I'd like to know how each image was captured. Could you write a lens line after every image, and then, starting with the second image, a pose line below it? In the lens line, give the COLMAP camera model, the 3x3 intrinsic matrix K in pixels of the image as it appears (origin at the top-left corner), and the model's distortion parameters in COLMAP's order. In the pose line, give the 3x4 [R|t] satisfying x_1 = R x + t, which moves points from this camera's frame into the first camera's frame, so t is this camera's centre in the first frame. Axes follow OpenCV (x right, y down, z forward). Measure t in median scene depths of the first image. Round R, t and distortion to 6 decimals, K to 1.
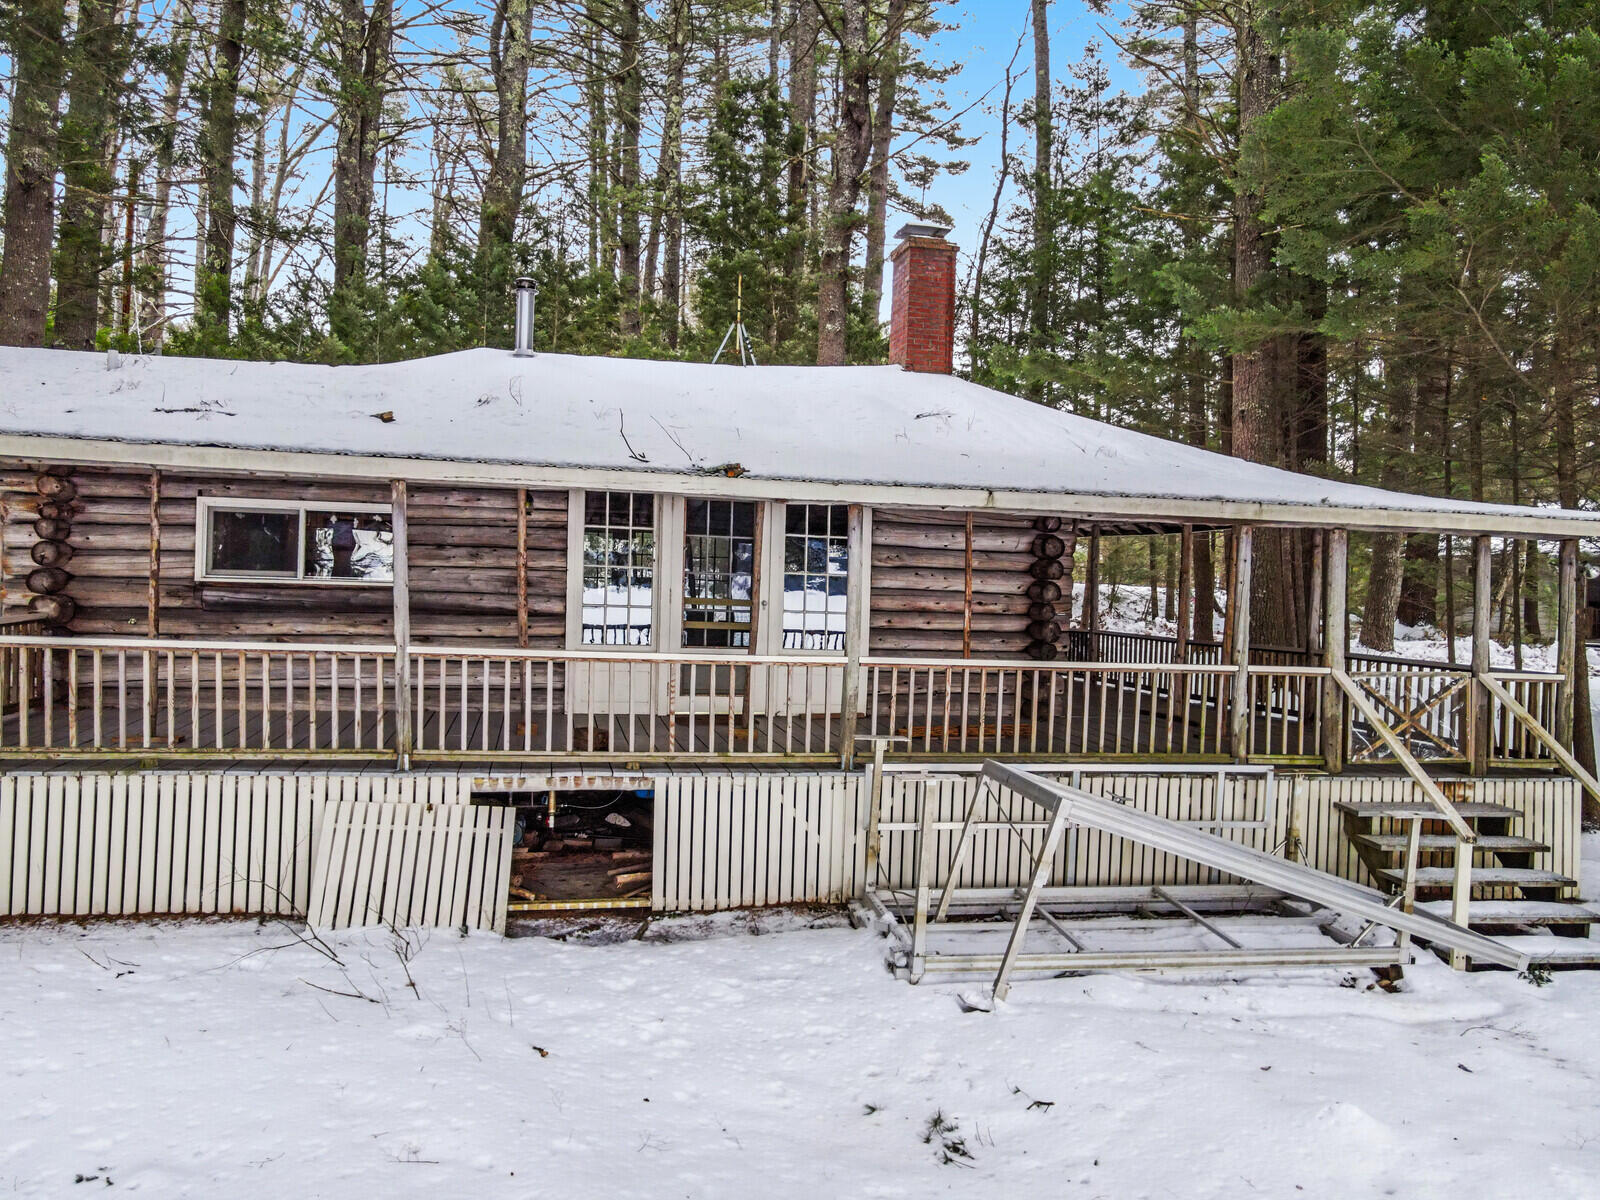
lens RADIAL K [[1209.6, 0, 807.4], [0, 1209.6, 595.8], [0, 0, 1]] dist [0.009168, 0.014777]
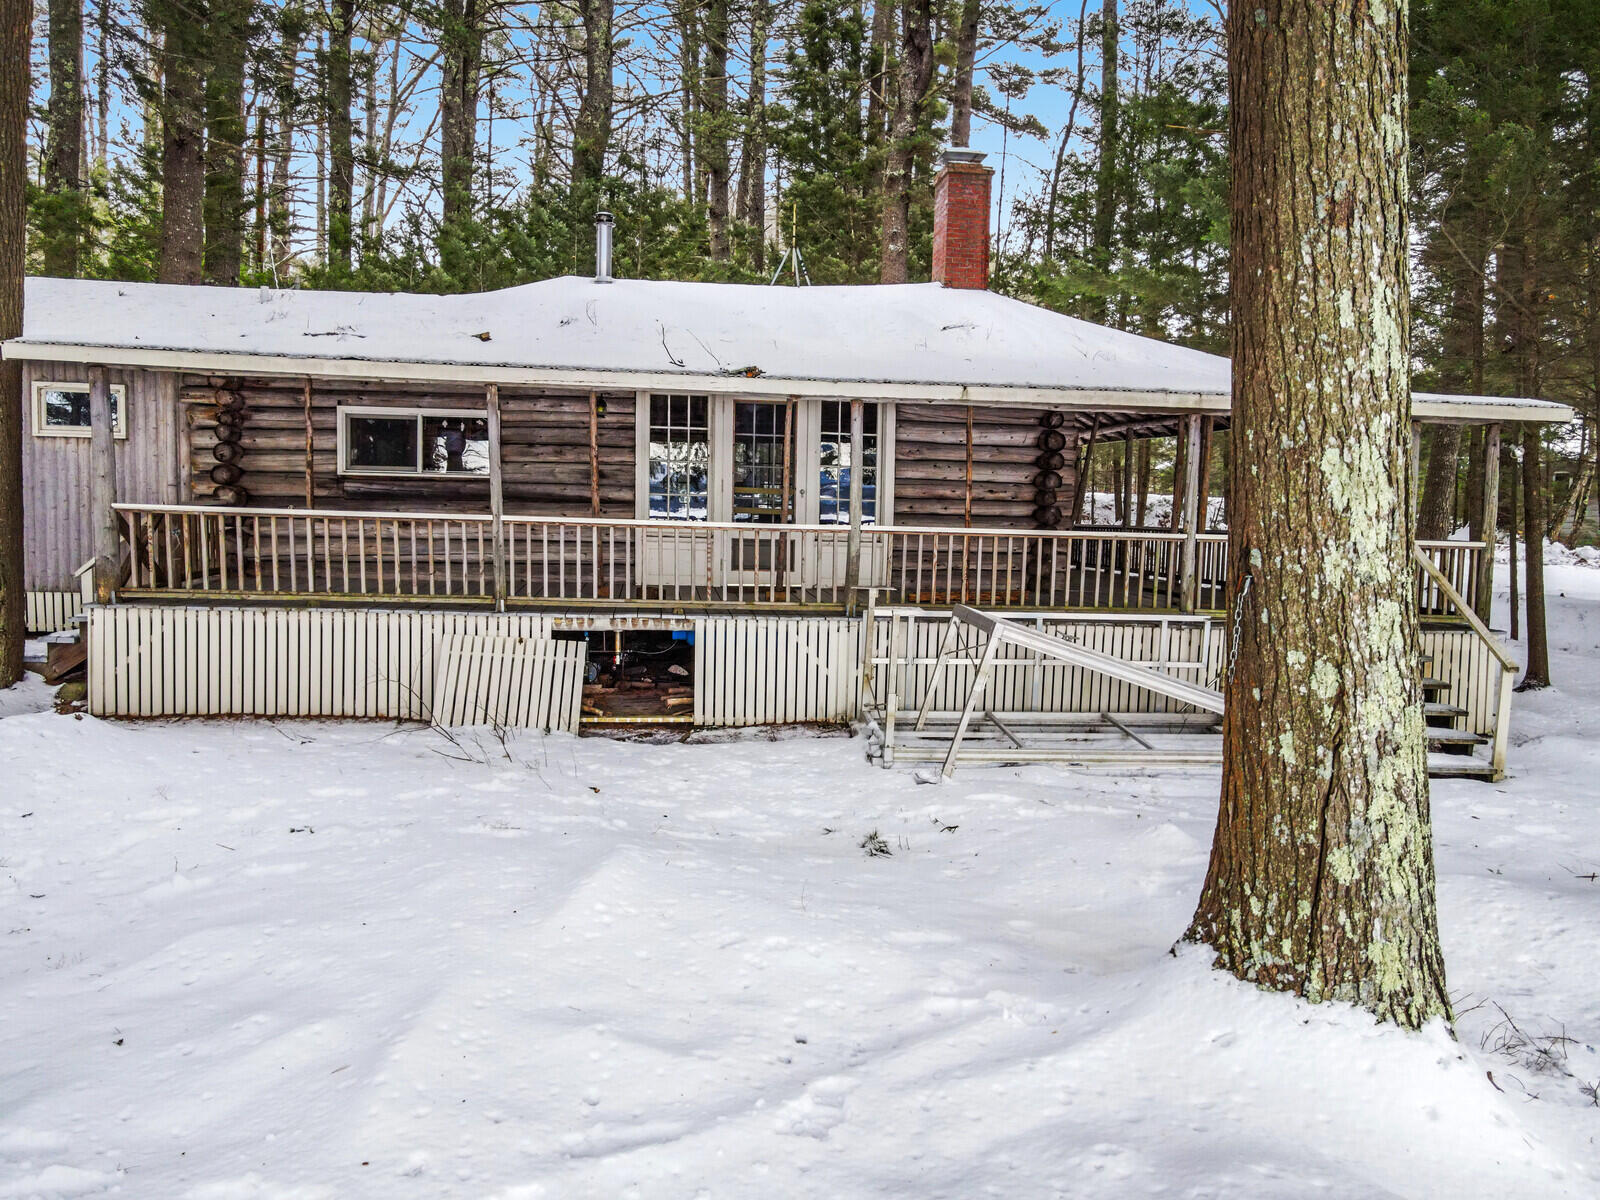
lens RADIAL K [[1209.6, 0, 797.3], [0, 1209.6, 605.1], [0, 0, 1]] dist [0.009168, 0.014777]
pose [[0.995388, 0.000380, -0.095935, 0.075242], [0.006331, 0.997552, 0.069644, 0.035264], [0.095726, -0.069930, 0.992948, -0.179160]]
